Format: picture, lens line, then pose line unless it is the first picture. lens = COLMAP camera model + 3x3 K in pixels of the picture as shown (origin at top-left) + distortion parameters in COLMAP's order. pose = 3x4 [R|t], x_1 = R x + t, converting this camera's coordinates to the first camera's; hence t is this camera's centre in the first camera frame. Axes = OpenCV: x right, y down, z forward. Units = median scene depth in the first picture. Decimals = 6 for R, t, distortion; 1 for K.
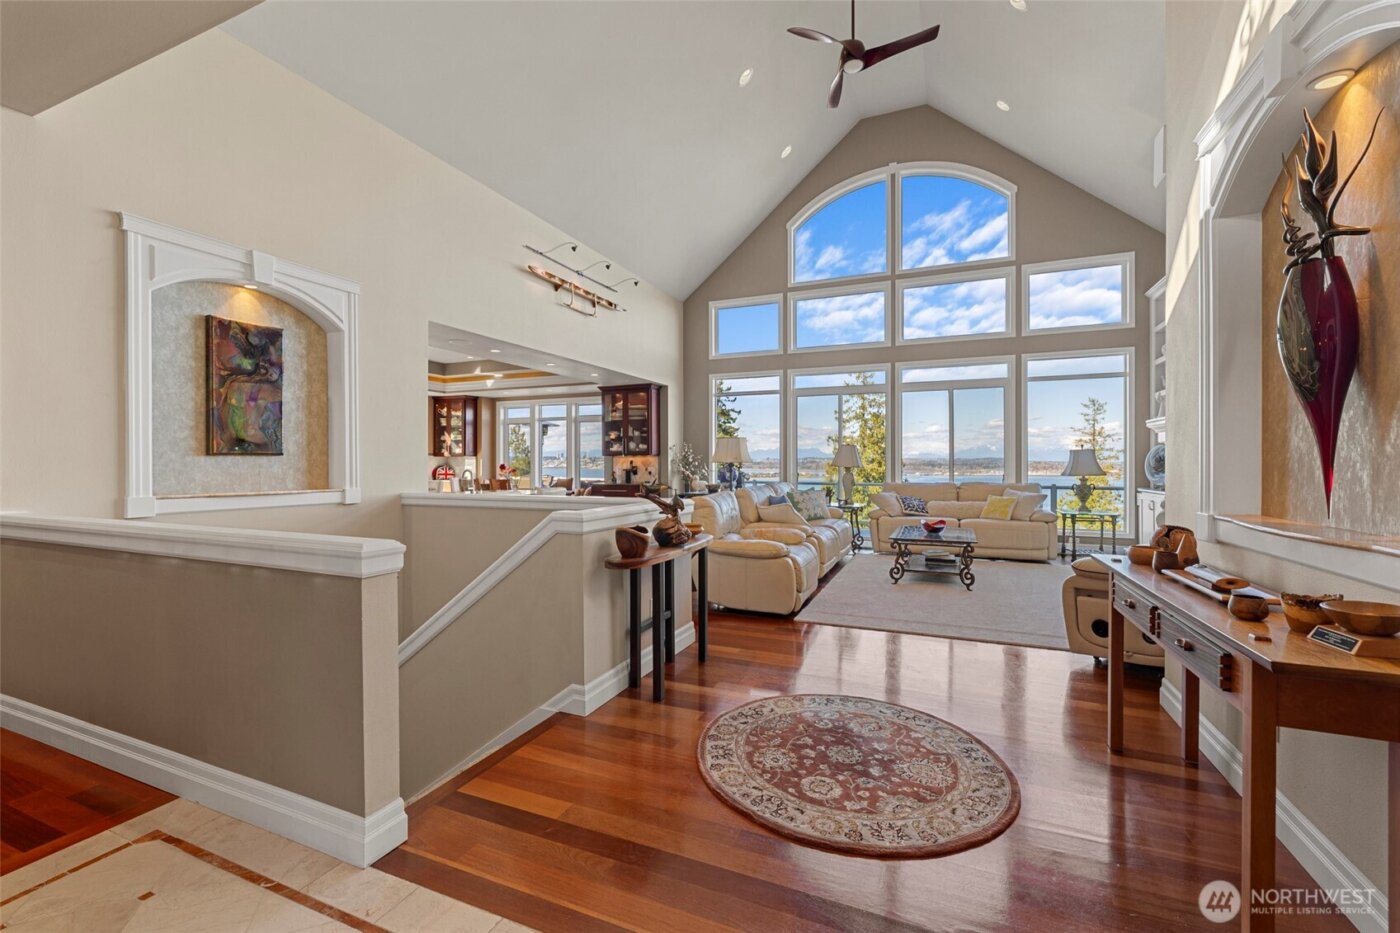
lens RADIAL K [[589.5, 0, 696.4], [0, 589.5, 464.3], [0, 0, 1]] dist [0.000476, -0.001068]
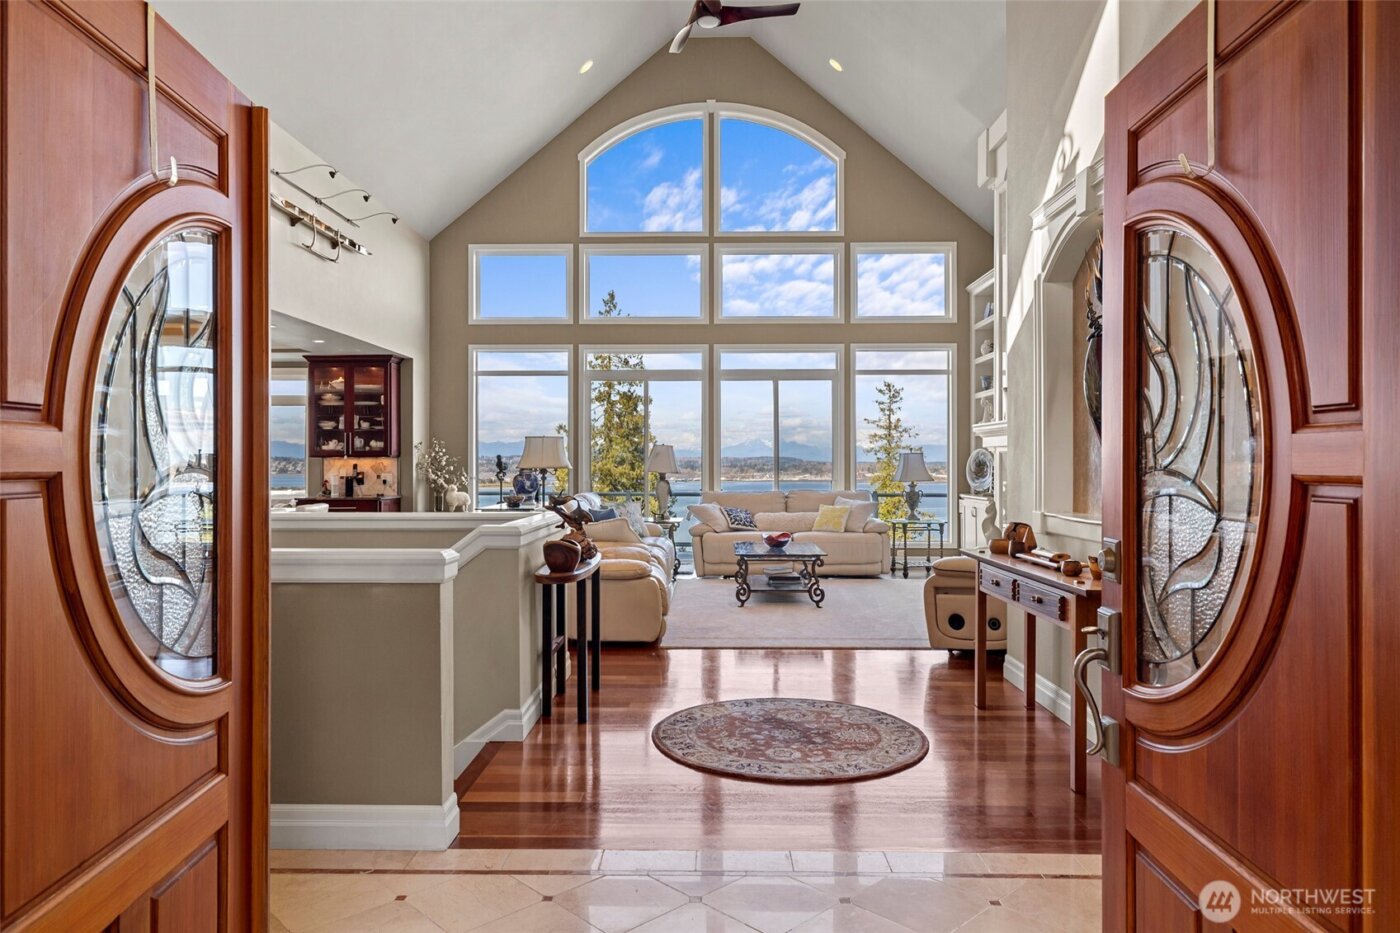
lens RADIAL K [[901.4, 0, 702.4], [0, 901.4, 459.6], [0, 0, 1]] dist [0.003739, -0.000365]
pose [[0.923844, 0.001909, 0.382763, -0.180280], [0.000786, 0.999976, -0.006884, -0.005259], [-0.382767, 0.006660, 0.923821, -0.170085]]
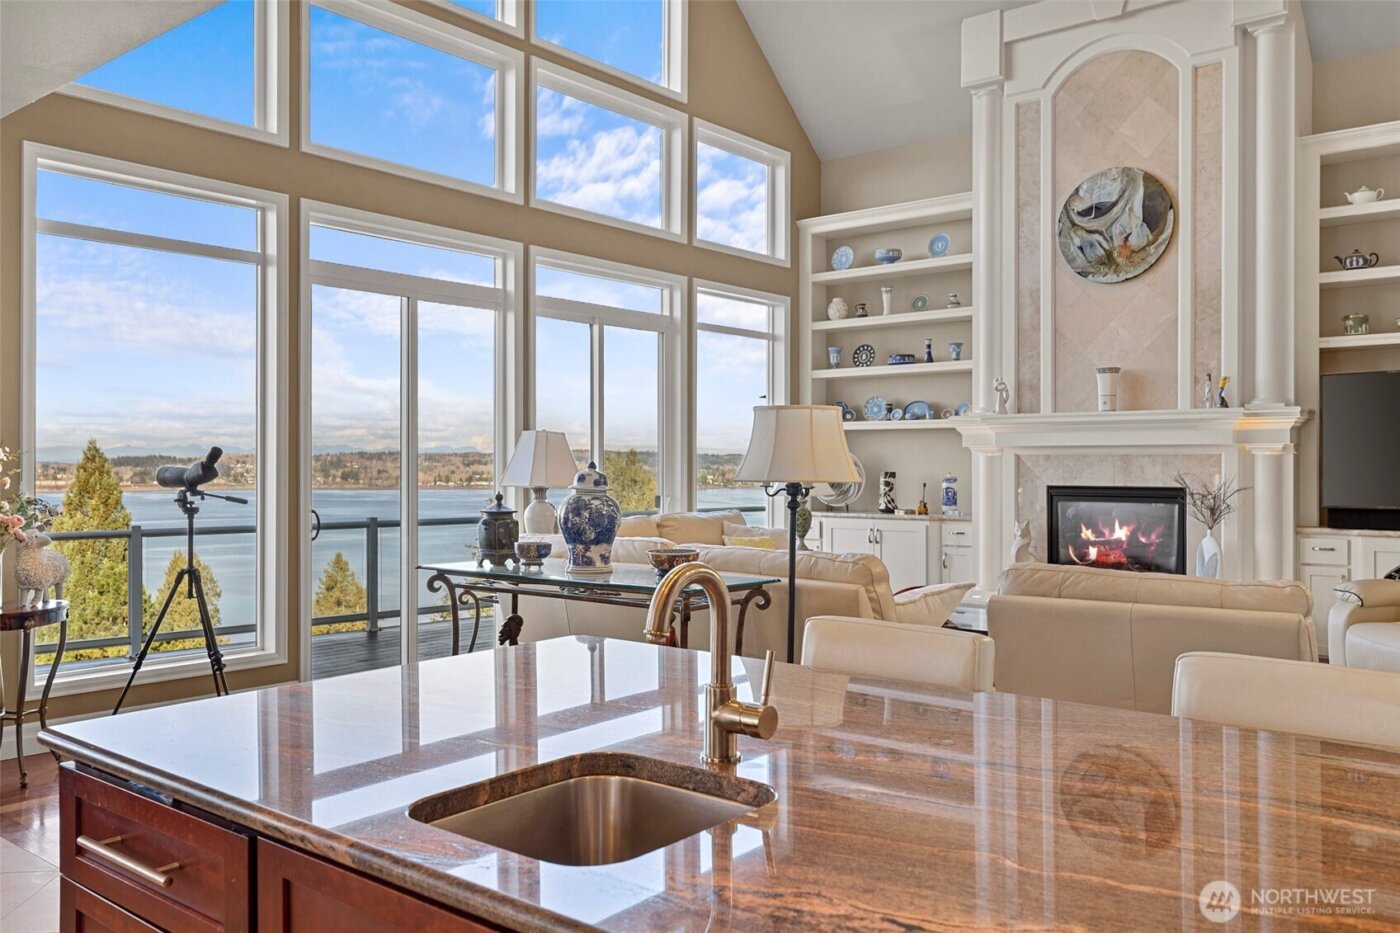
lens RADIAL K [[1117.0, 0, 693.2], [0, 1117.0, 460.5], [0, 0, 1]] dist [0.000300, -0.001829]
pose [[0.267772, 0.005874, 0.963465, -0.490792], [0.001602, 0.999977, -0.006542, -0.009423], [-0.963481, 0.003295, 0.267756, 0.774720]]
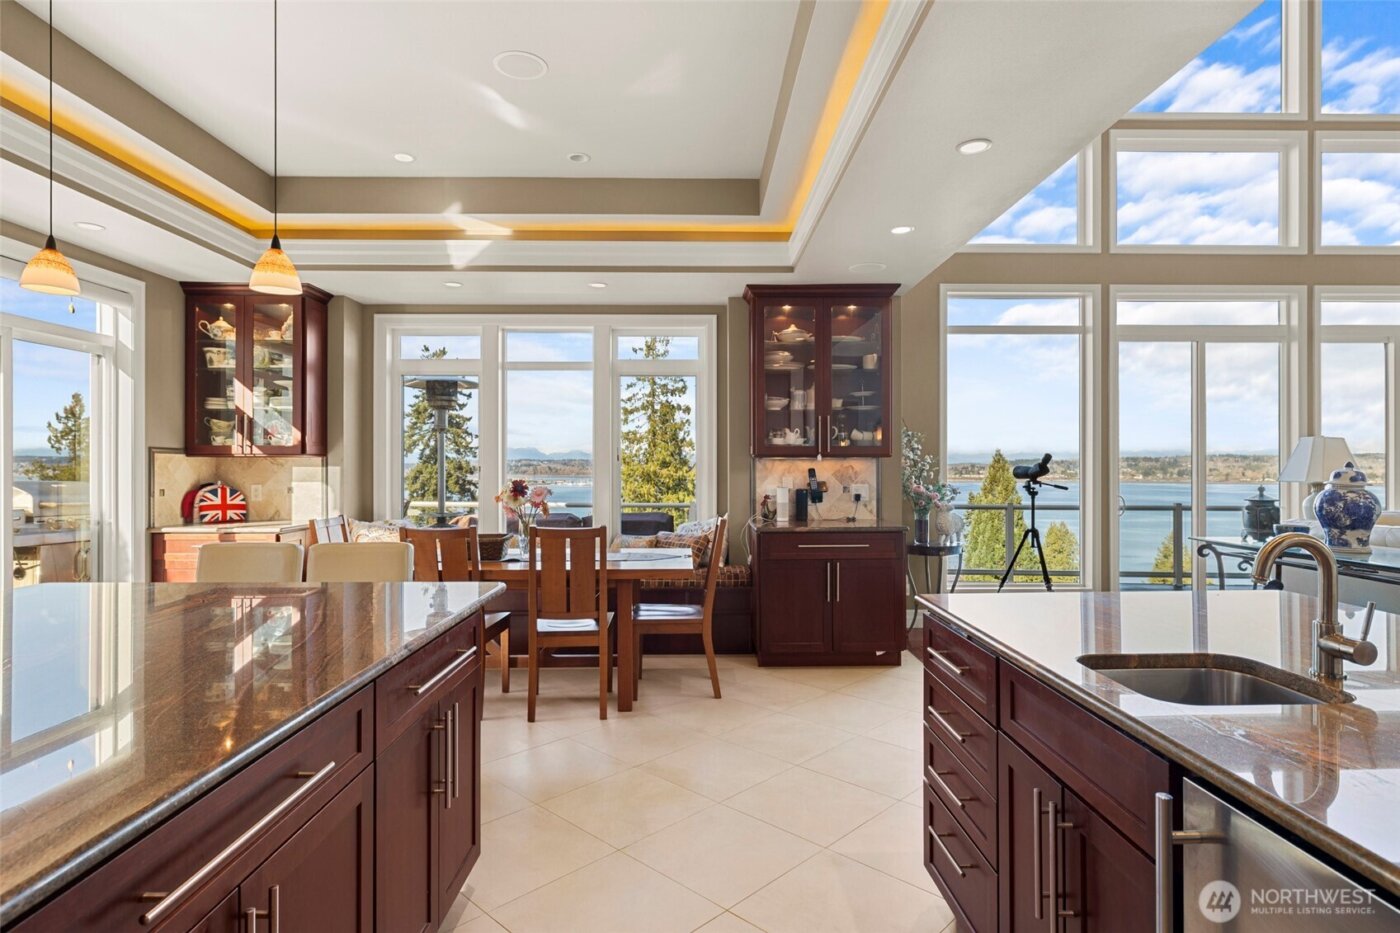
lens RADIAL K [[751.9, 0, 699.3], [0, 751.9, 463.3], [0, 0, 1]] dist [-0.002733, 0.001648]
pose [[0.913291, 0.001735, 0.407305, -0.521487], [0.000773, 0.999982, -0.005992, -0.009174], [-0.407308, 0.005787, 0.913273, 0.704274]]
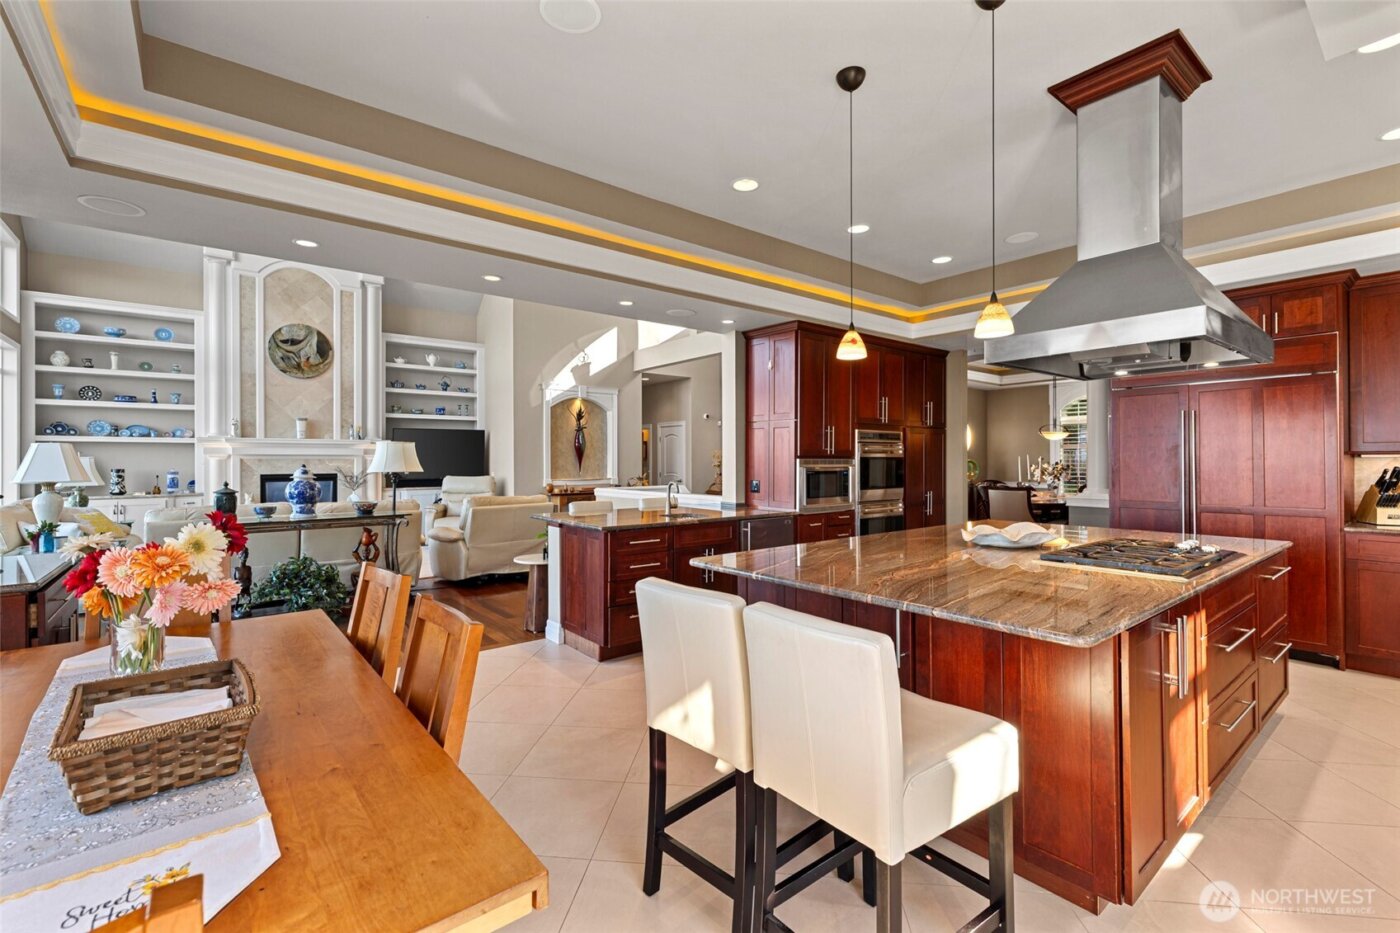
lens RADIAL K [[589.5, 0, 705.8], [0, 589.5, 458.2], [0, 0, 1]] dist [0.000476, -0.001068]
pose [[-0.891760, 0.008451, 0.452430, -0.622275], [0.007635, 0.999964, -0.003630, -0.011997], [-0.452444, 0.000217, -0.891793, 1.337512]]
